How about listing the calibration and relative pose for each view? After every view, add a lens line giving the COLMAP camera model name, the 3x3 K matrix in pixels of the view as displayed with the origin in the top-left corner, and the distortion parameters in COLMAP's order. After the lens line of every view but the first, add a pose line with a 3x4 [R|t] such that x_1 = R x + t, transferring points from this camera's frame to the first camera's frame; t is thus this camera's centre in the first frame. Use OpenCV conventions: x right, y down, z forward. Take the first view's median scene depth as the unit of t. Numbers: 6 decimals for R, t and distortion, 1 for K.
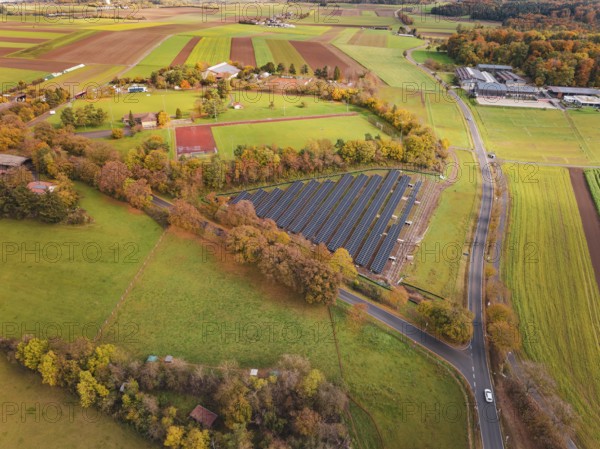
lens RADIAL K [[409.6, 0, 300.0], [0, 409.6, 224.5], [0, 0, 1]] dist [-0.049005, 0.021714]
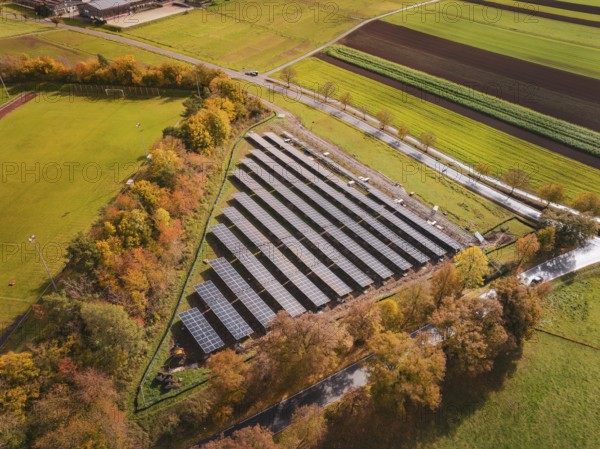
lens RADIAL K [[409.6, 0, 300.0], [0, 409.6, 224.5], [0, 0, 1]] dist [-0.049005, 0.021714]
pose [[0.398179, -0.581767, 0.709225, -0.289235], [0.463678, 0.794761, 0.391609, -0.231333], [-0.791490, 0.172922, 0.586210, 0.545395]]
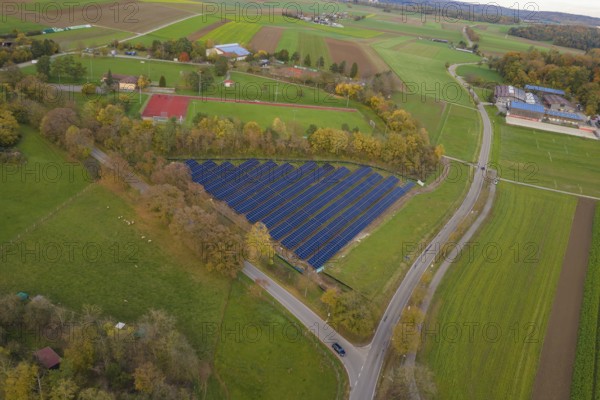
lens RADIAL K [[476.8, 0, 300.0], [0, 476.8, 200.0], [0, 0, 1]] dist [0.001566, 0.003118]
pose [[0.984890, 0.155252, -0.076740, 0.174057], [-0.162782, 0.981141, -0.104231, 0.070497], [0.059111, 0.115148, 0.991588, -0.039796]]
